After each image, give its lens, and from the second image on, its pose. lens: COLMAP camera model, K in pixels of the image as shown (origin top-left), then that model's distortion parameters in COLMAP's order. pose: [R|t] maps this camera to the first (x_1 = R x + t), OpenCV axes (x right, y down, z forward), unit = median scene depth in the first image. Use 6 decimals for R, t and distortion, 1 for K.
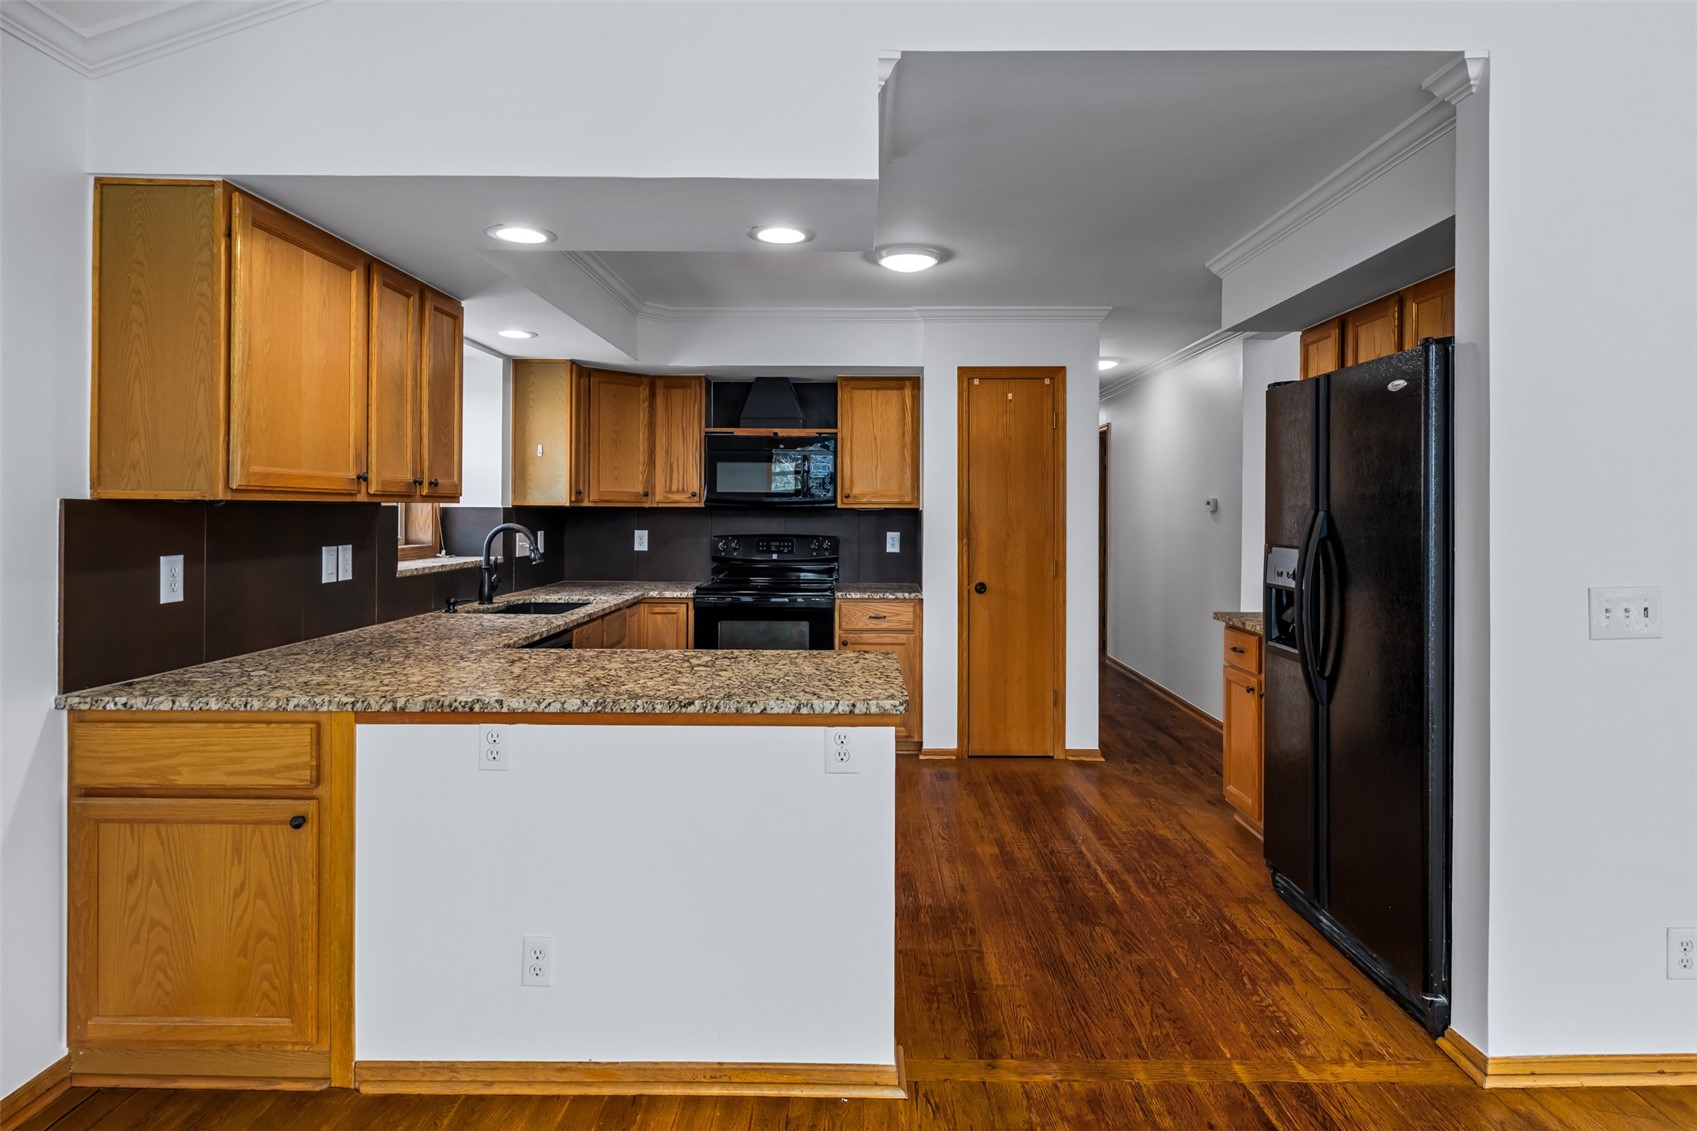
lens RADIAL K [[915.5, 0, 852.7], [0, 915.5, 512.2], [0, 0, 1]] dist [-0.003146, -0.000710]
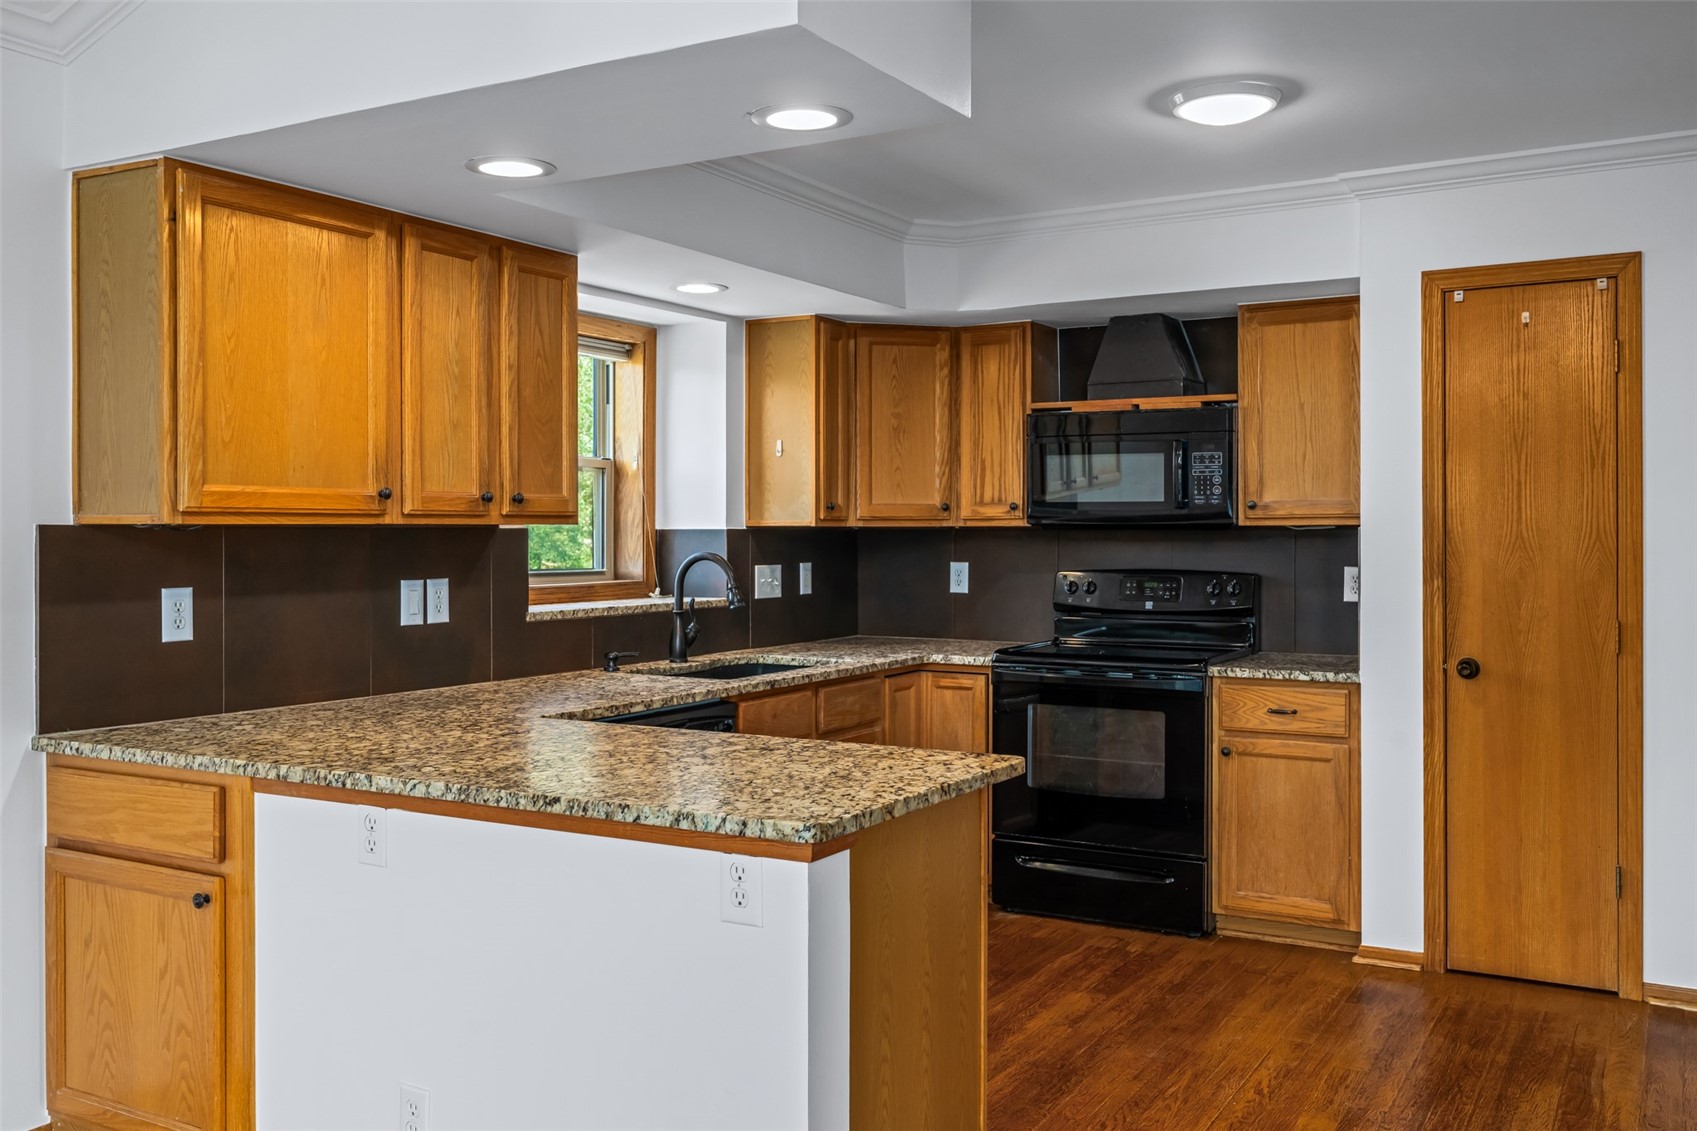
lens RADIAL K [[1464.6, 0, 844.5], [0, 1464.6, 542.7], [0, 0, 1]] dist [-0.002680, 0.004652]
pose [[0.869453, -0.002870, -0.494007, 0.378673], [0.005701, 0.999975, 0.004223, 0.001362], [0.493982, -0.006488, 0.869448, 0.070156]]
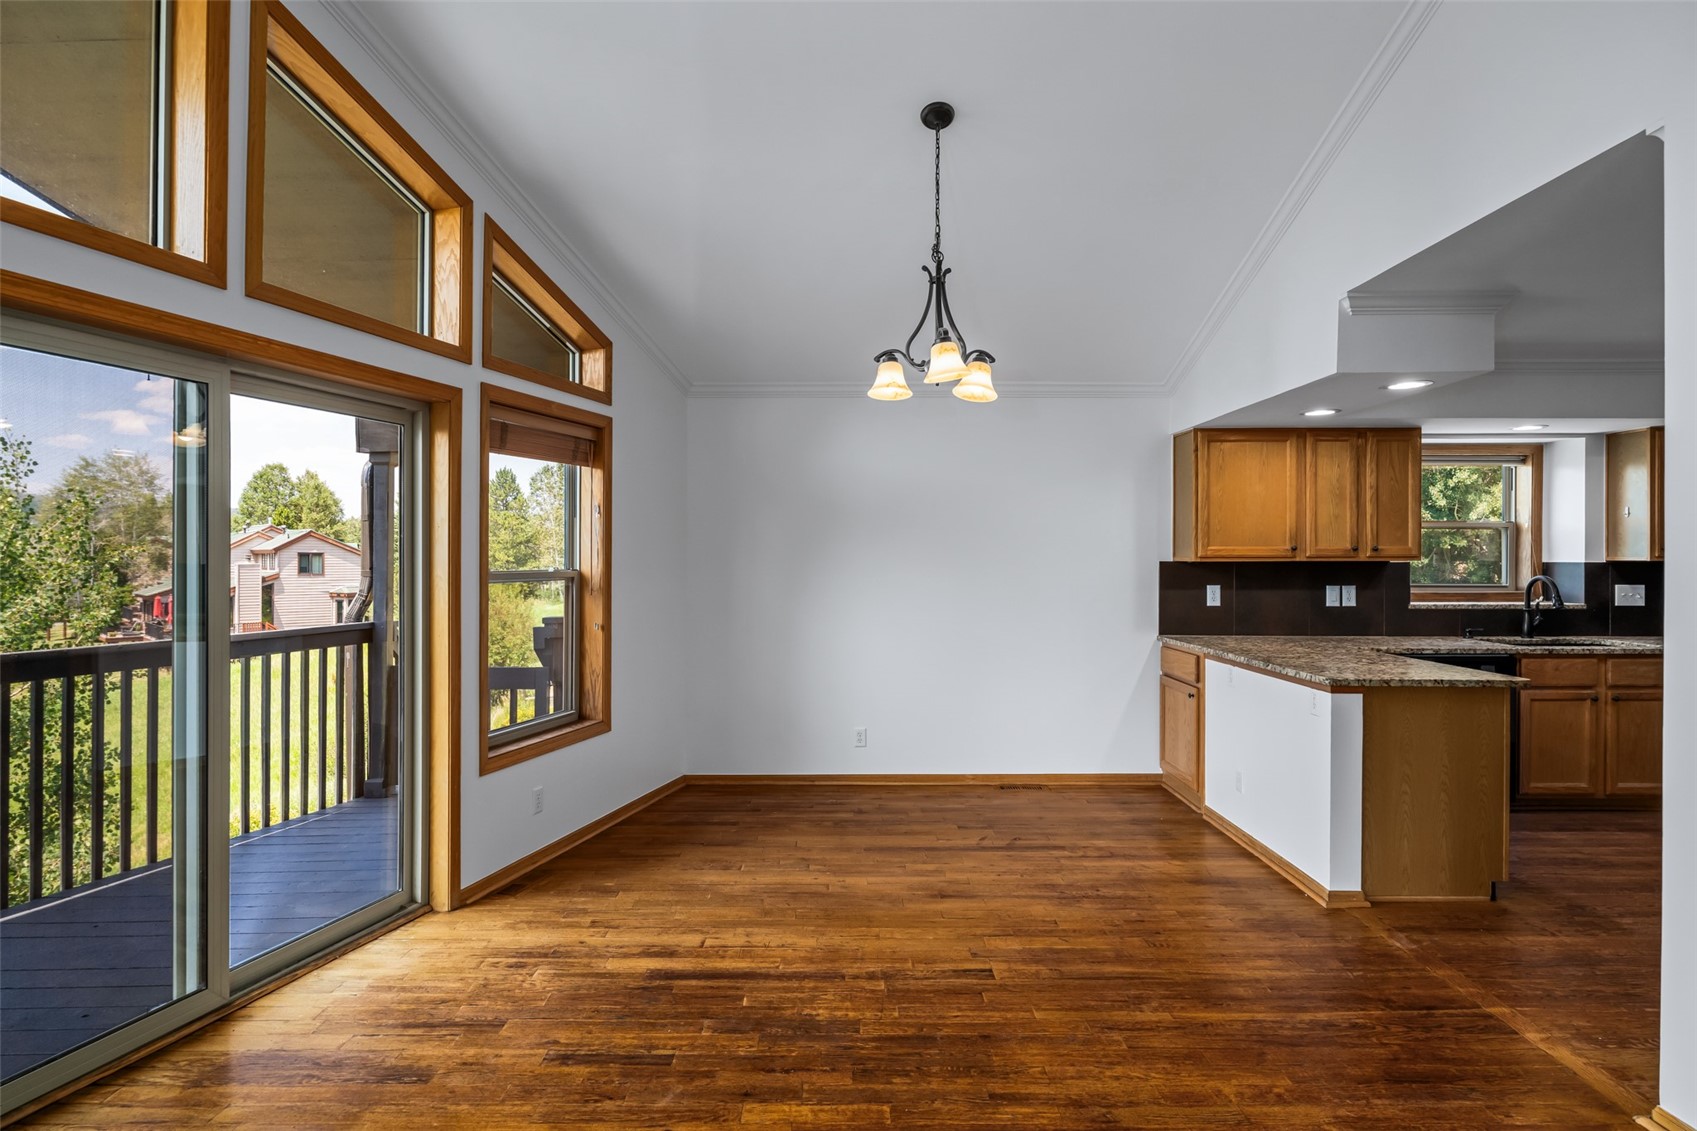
lens RADIAL K [[898.5, 0, 851.7], [0, 898.5, 560.2], [0, 0, 1]] dist [0.001603, 0.000243]
pose [[0.003269, -0.003369, -0.999989, 1.123063], [-0.000439, 0.999994, -0.003370, -0.005741], [0.999995, 0.000450, 0.003267, 0.063845]]
